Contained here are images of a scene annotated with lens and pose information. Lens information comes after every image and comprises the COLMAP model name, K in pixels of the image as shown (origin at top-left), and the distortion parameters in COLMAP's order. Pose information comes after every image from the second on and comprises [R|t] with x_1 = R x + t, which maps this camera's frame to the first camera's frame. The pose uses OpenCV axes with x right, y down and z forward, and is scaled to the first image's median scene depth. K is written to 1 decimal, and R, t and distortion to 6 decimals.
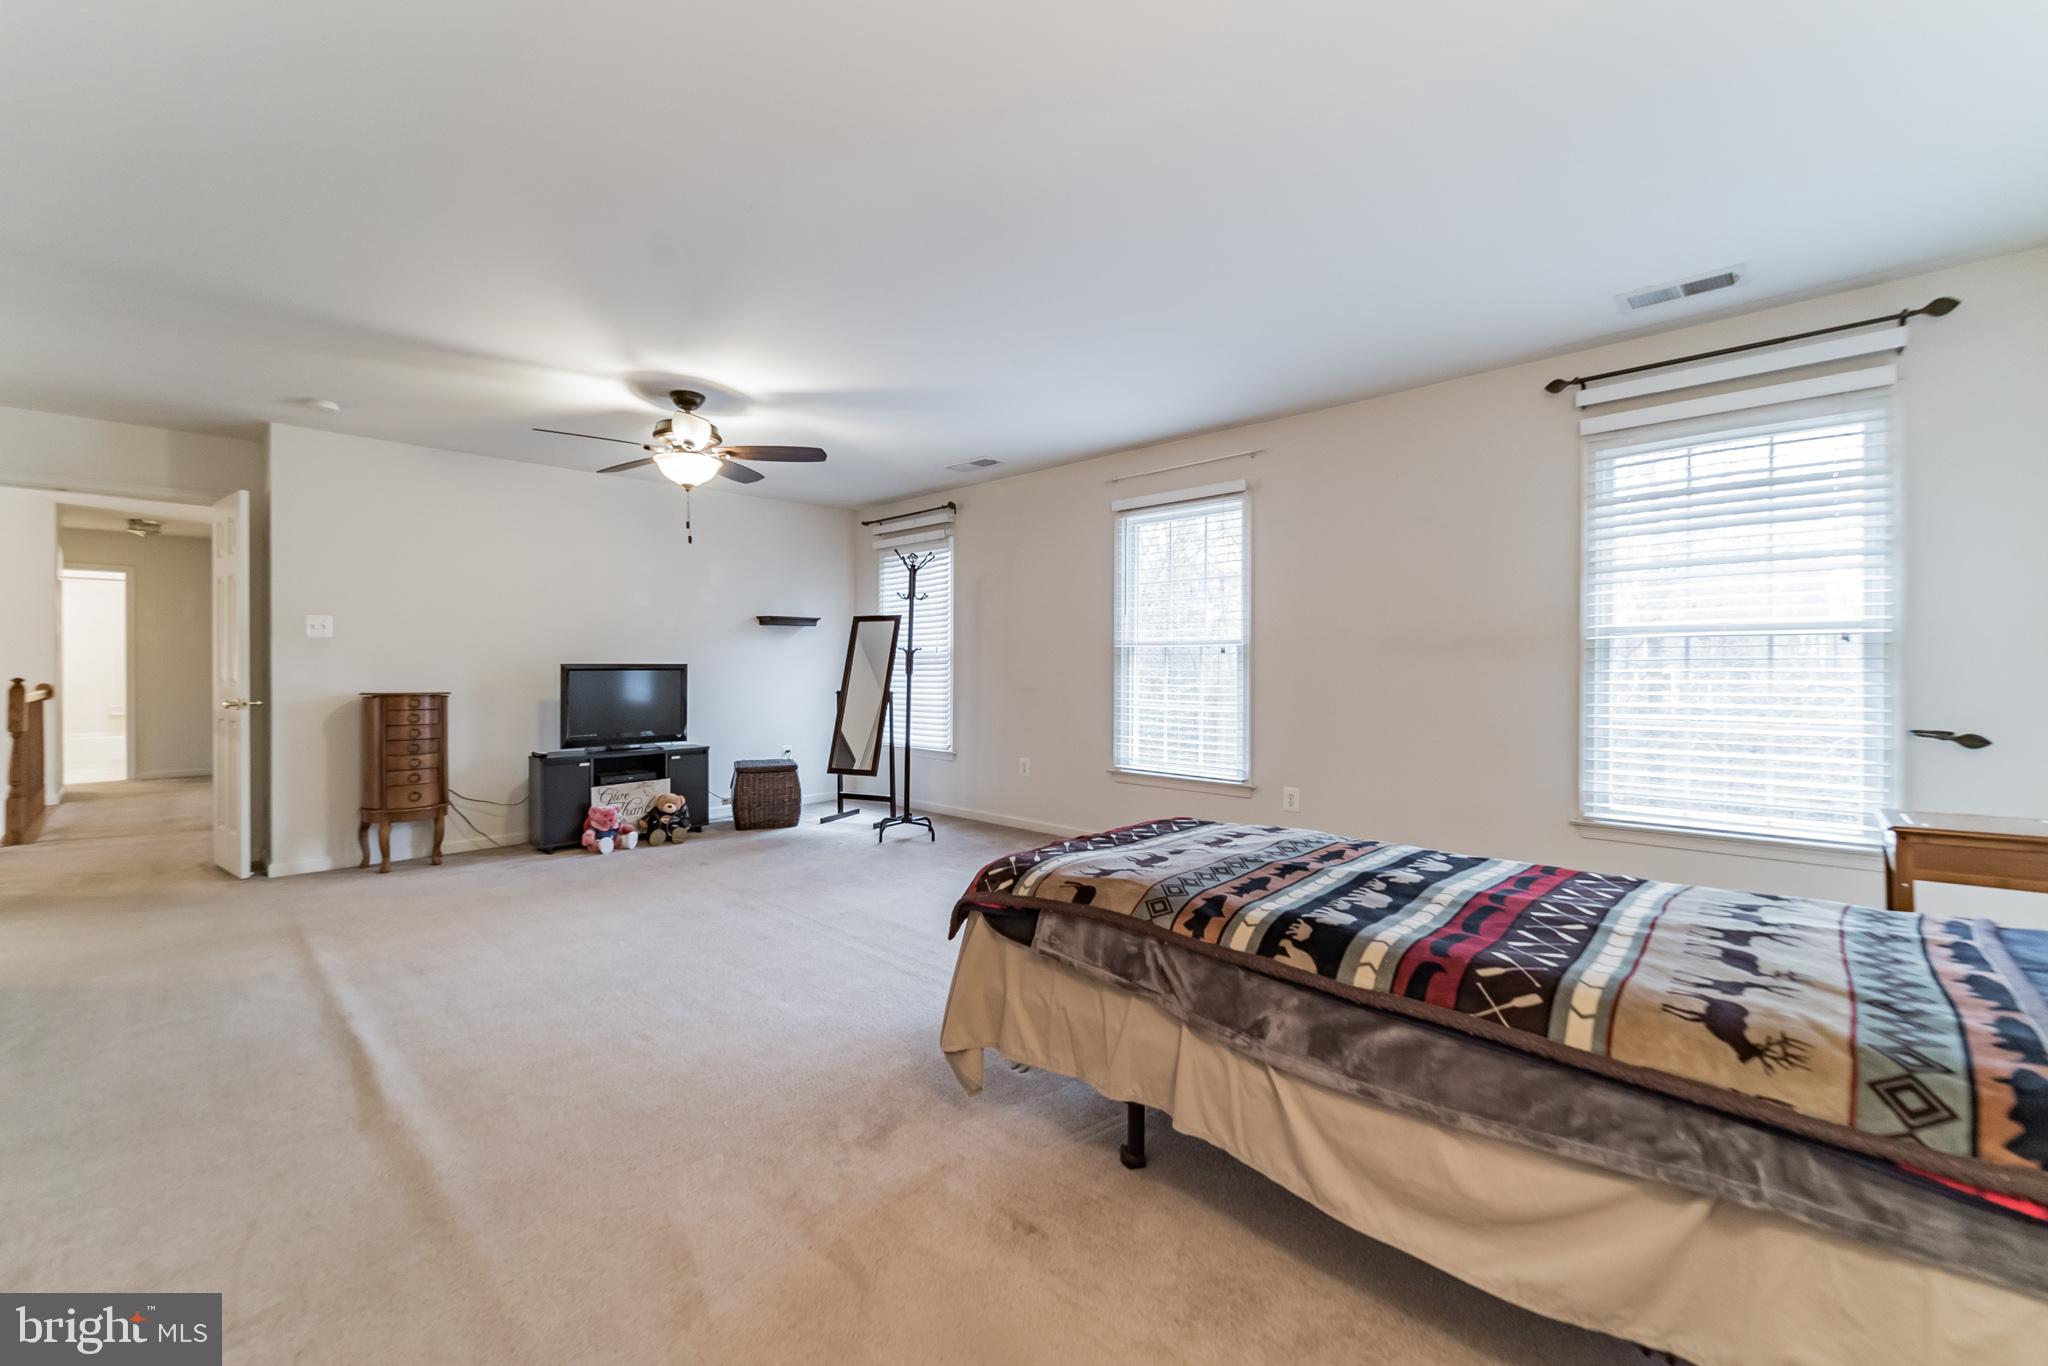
lens RADIAL K [[839.8, 0, 1025.7], [0, 839.8, 676.0], [0, 0, 1]] dist [0.000559, 0.000154]
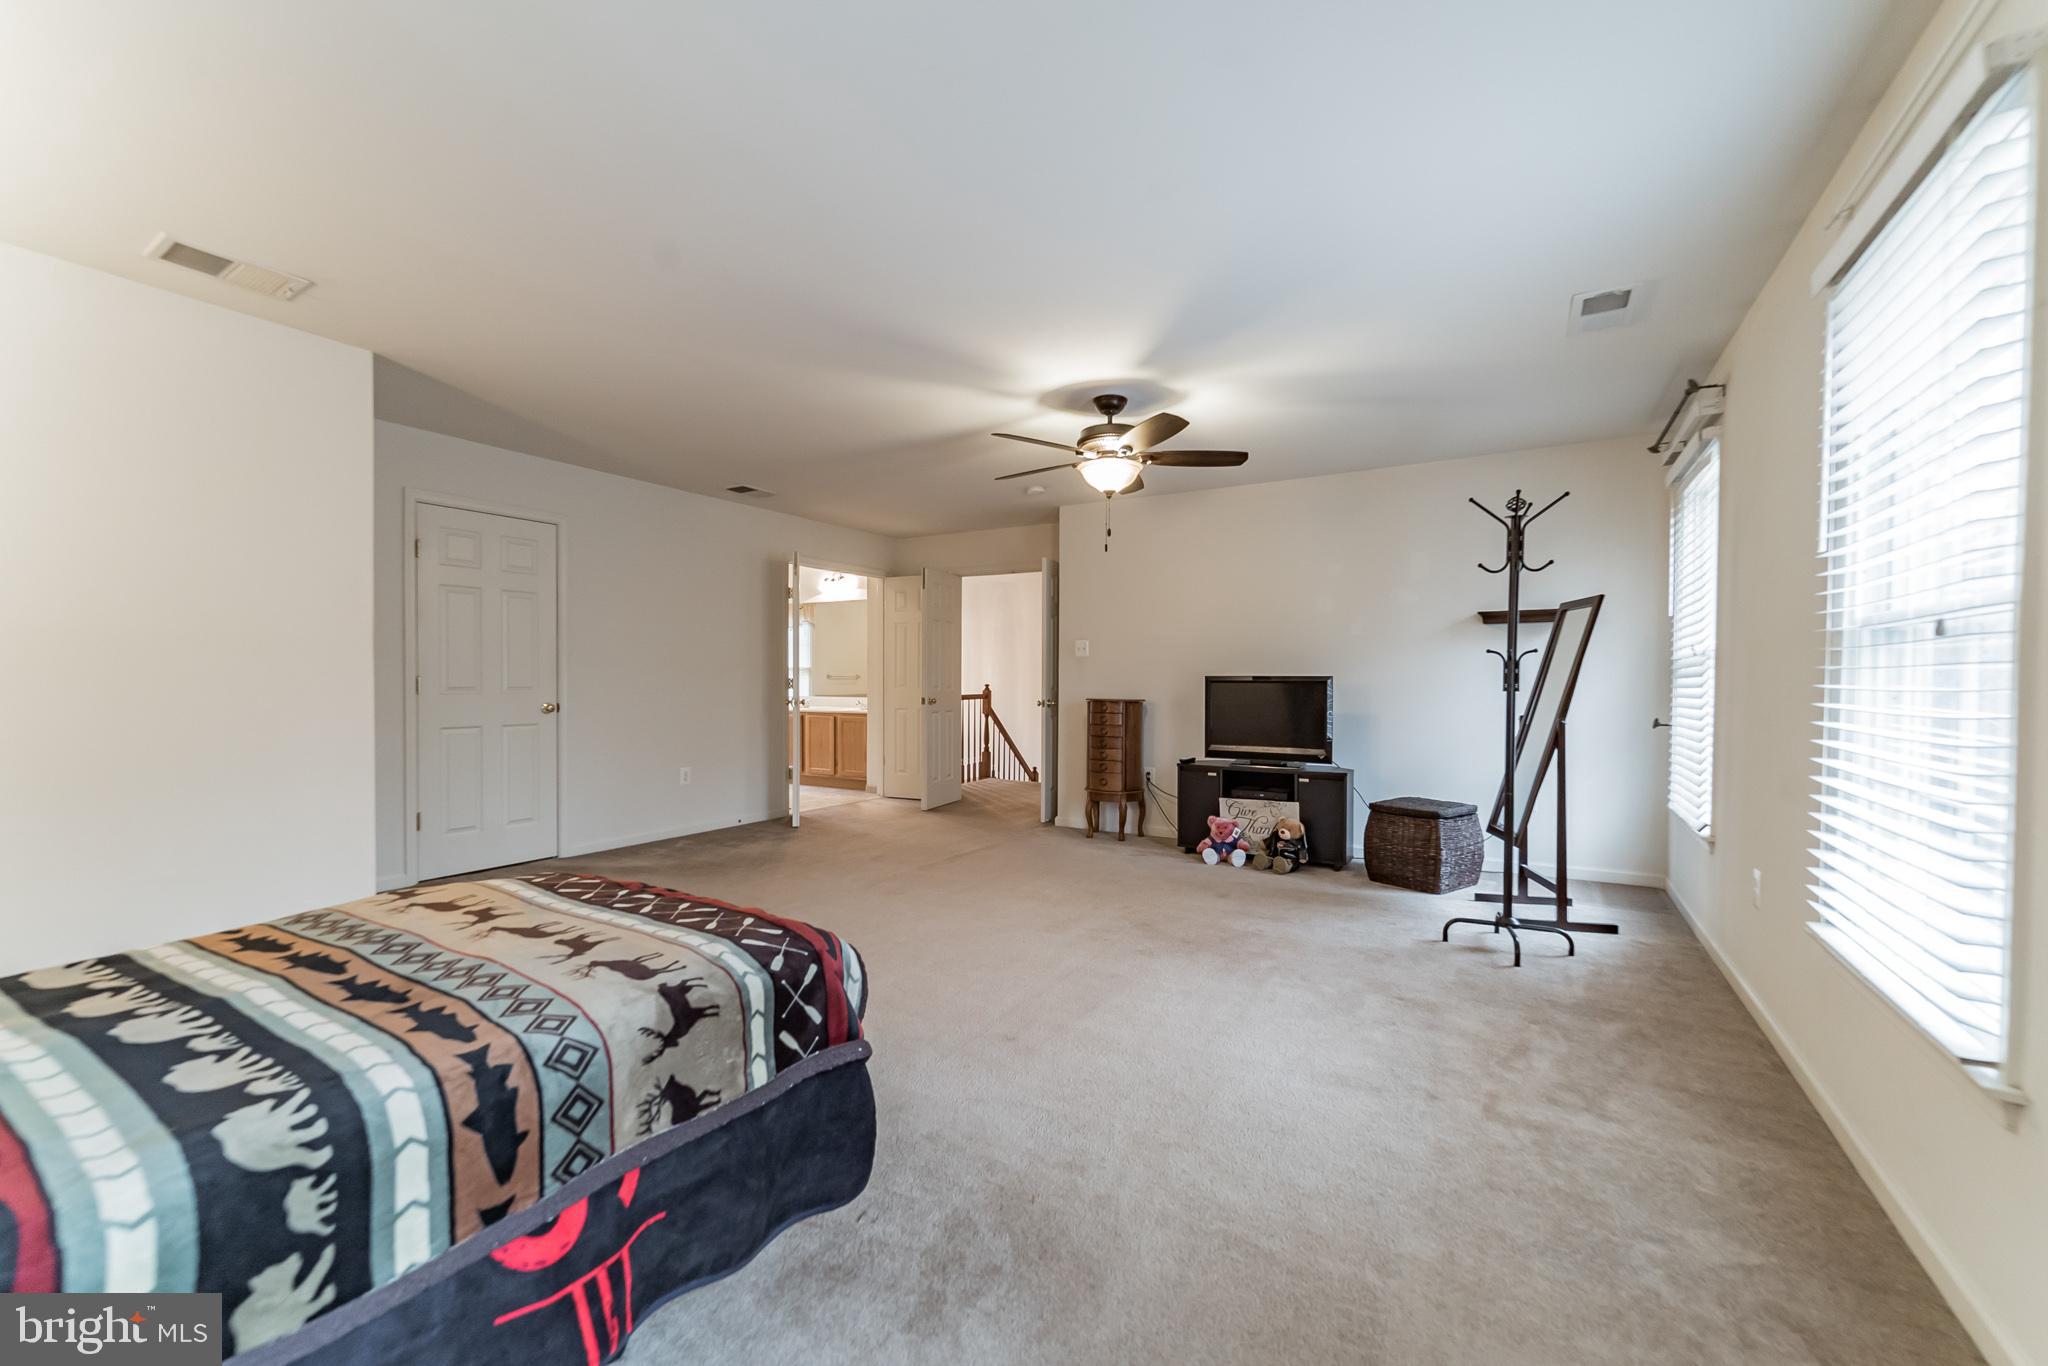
lens RADIAL K [[841.6, 0, 995.1], [0, 841.6, 692.0], [0, 0, 1]] dist [-0.001377, 0.000023]
pose [[0.210245, 0.017936, -0.977484, 0.410206], [-0.014031, 0.999784, 0.015327, -0.006559], [0.977548, 0.010493, 0.210452, 0.516375]]
